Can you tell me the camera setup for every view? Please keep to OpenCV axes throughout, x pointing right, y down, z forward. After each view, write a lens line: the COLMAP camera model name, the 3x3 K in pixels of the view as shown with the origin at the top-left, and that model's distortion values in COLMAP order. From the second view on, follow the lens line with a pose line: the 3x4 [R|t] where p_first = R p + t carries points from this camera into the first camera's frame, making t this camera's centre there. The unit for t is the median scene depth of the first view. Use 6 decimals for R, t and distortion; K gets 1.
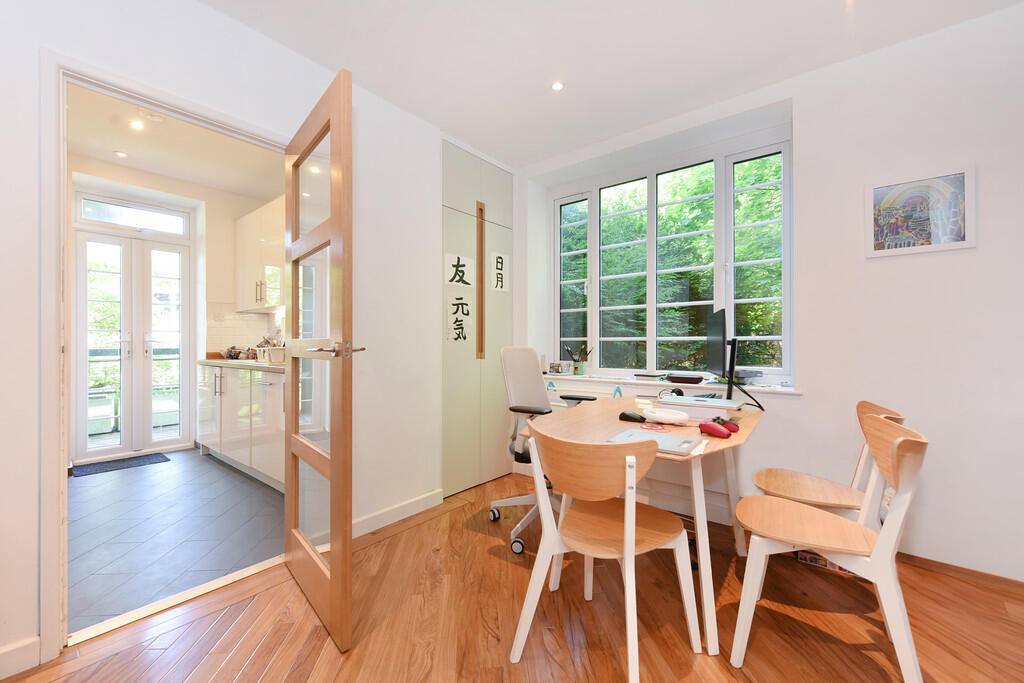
lens RADIAL K [[412.7, 0, 498.9], [0, 412.7, 337.7], [0, 0, 1]] dist [-0.000530, -0.000085]
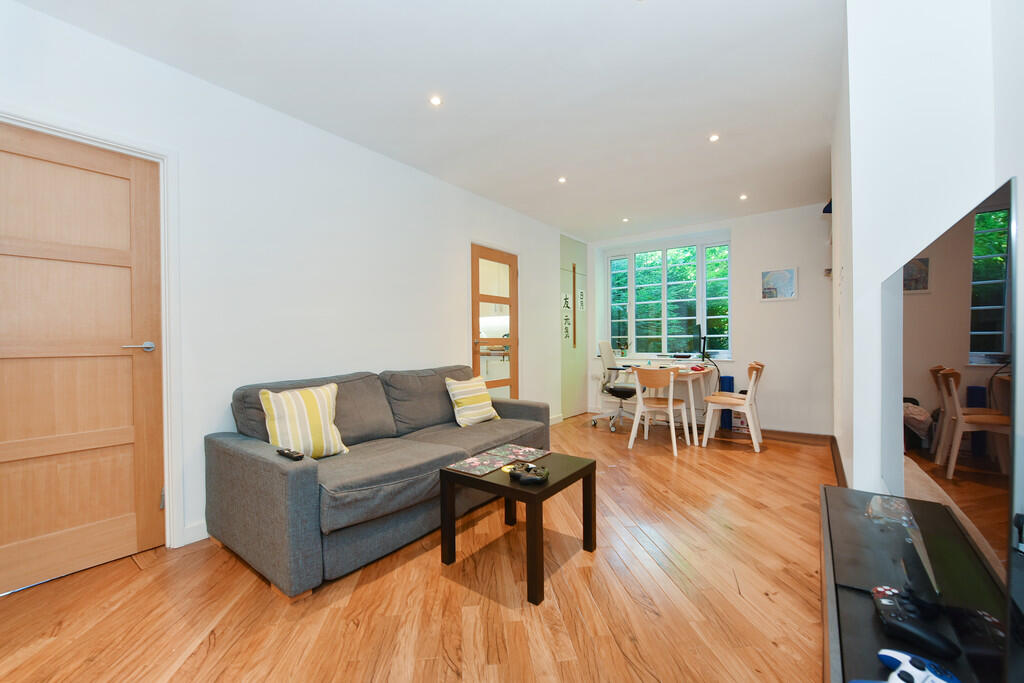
lens RADIAL K [[417.4, 0, 513.7], [0, 417.4, 337.4], [0, 0, 1]] dist [-0.000229, -0.000017]
pose [[0.997948, -0.007070, 0.063644, -0.436614], [0.006848, 0.999970, 0.003703, -0.005146], [-0.063668, -0.003259, 0.997966, -0.853875]]
